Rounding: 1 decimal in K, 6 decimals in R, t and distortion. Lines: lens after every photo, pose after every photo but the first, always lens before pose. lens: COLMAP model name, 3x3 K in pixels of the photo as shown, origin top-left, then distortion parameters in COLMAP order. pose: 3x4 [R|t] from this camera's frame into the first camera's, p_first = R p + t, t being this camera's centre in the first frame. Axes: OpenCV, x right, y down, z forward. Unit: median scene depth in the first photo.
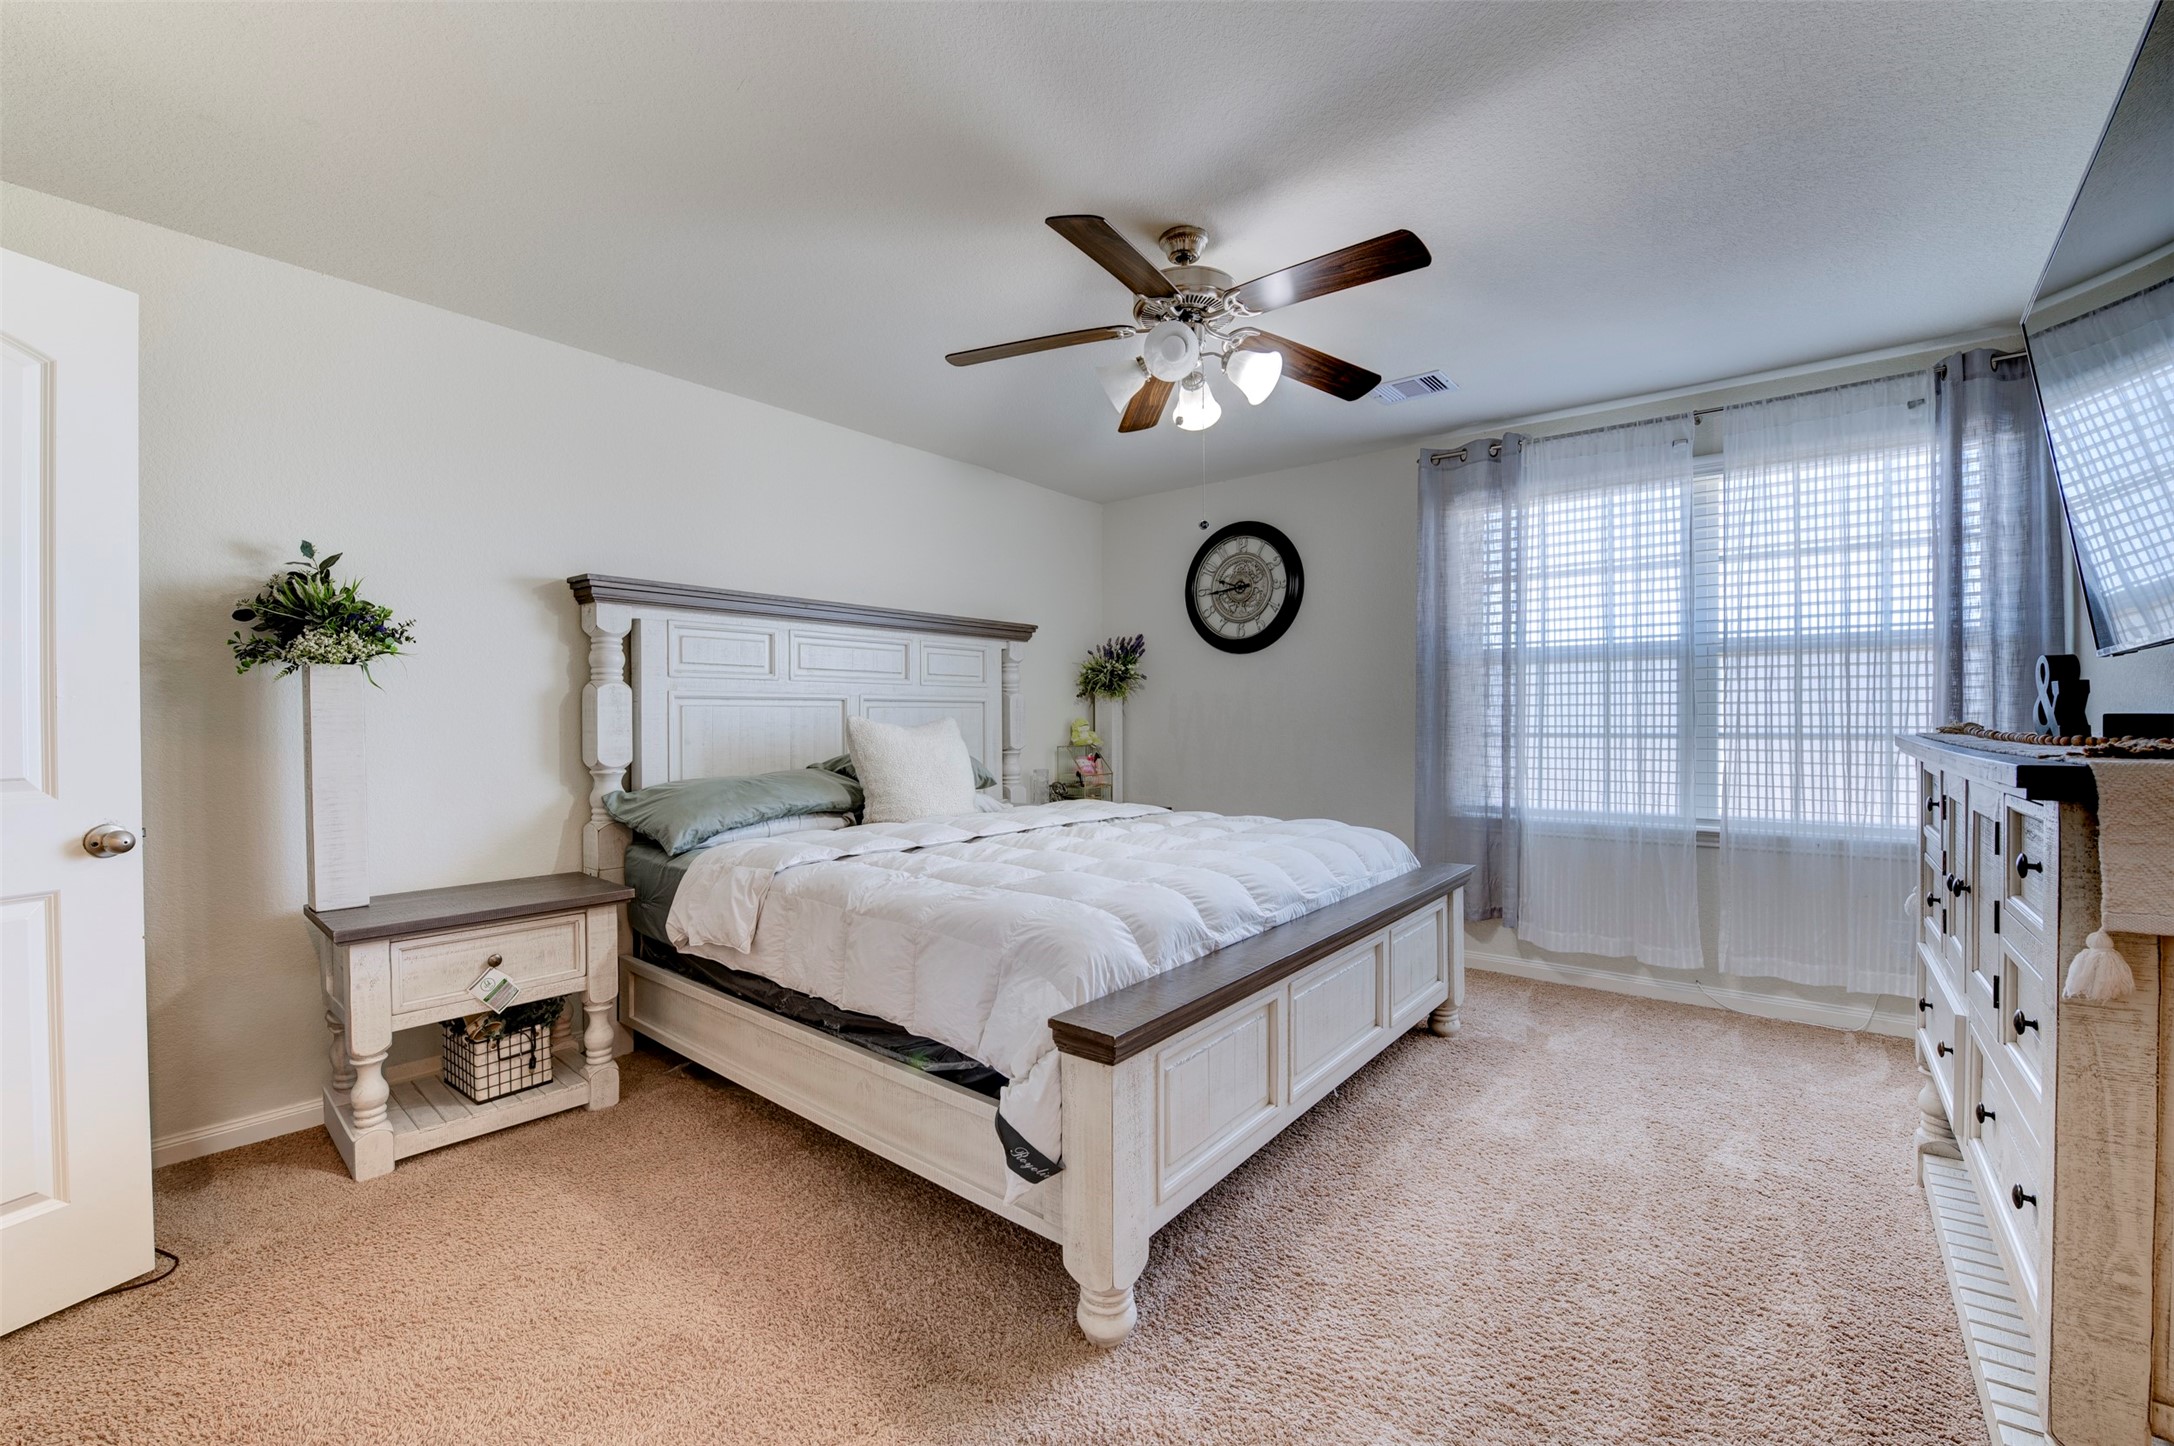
lens RADIAL K [[890.4, 0, 1087.0], [0, 890.4, 723.0], [0, 0, 1]] dist [-0.020492, -0.000245]
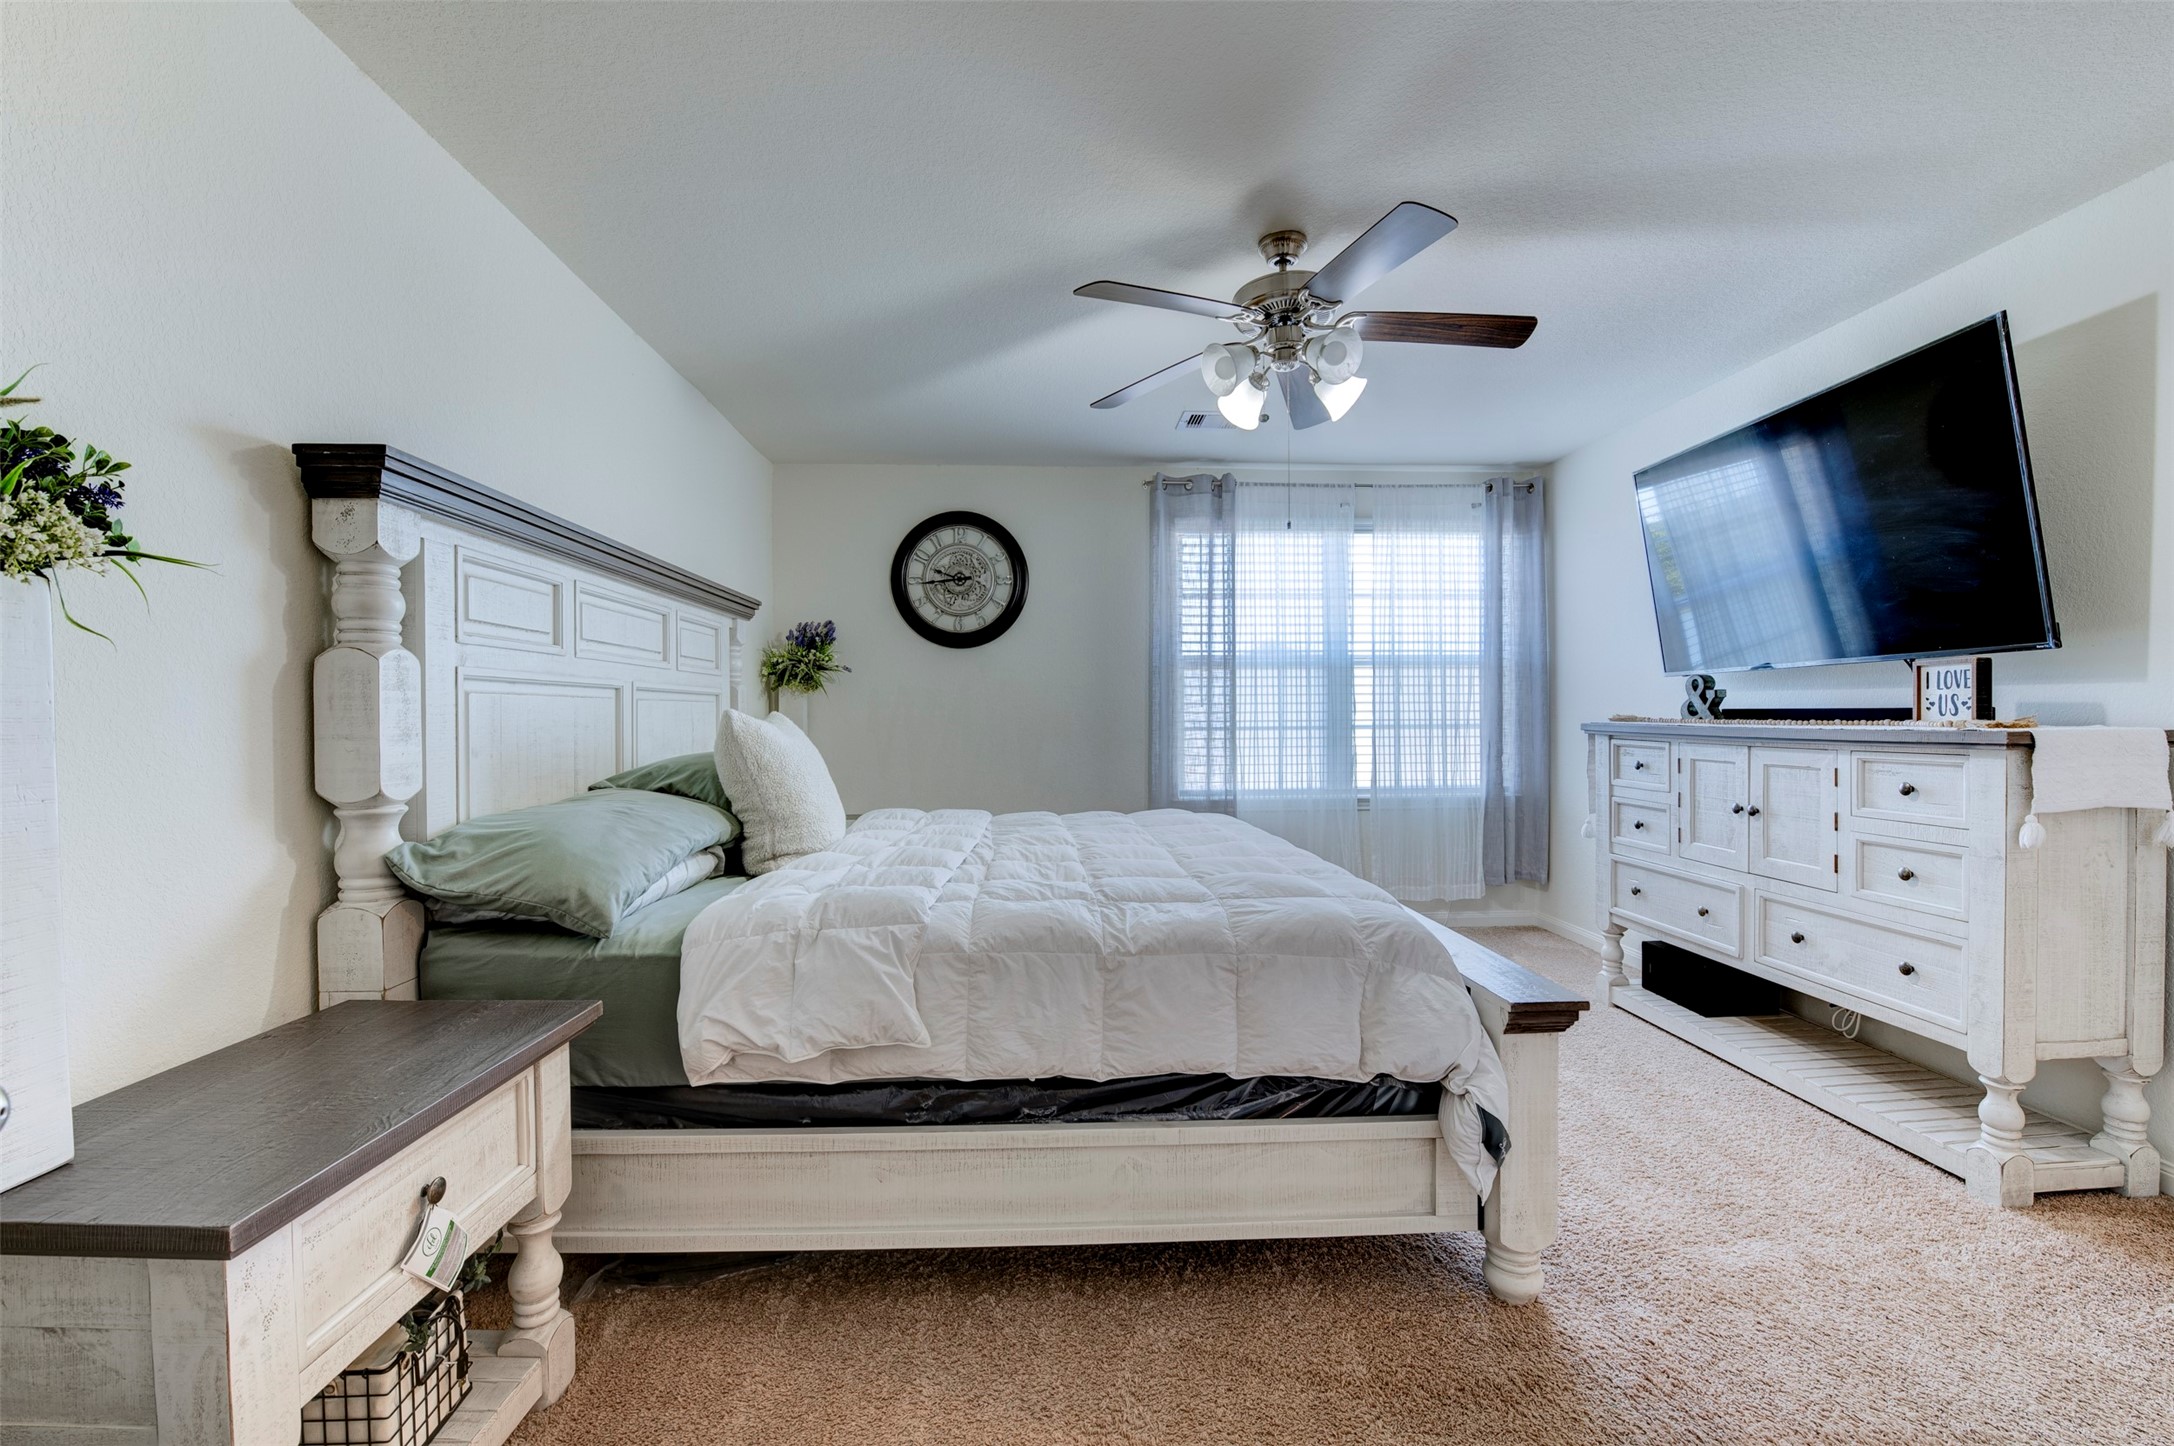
lens RADIAL K [[890.4, 0, 1087.0], [0, 890.4, 723.0], [0, 0, 1]] dist [-0.020492, -0.000245]
pose [[0.747520, -0.006247, 0.664210, -0.482568], [0.006818, 0.999975, 0.001731, 0.002859], [-0.664205, 0.003234, 0.747544, 0.252219]]
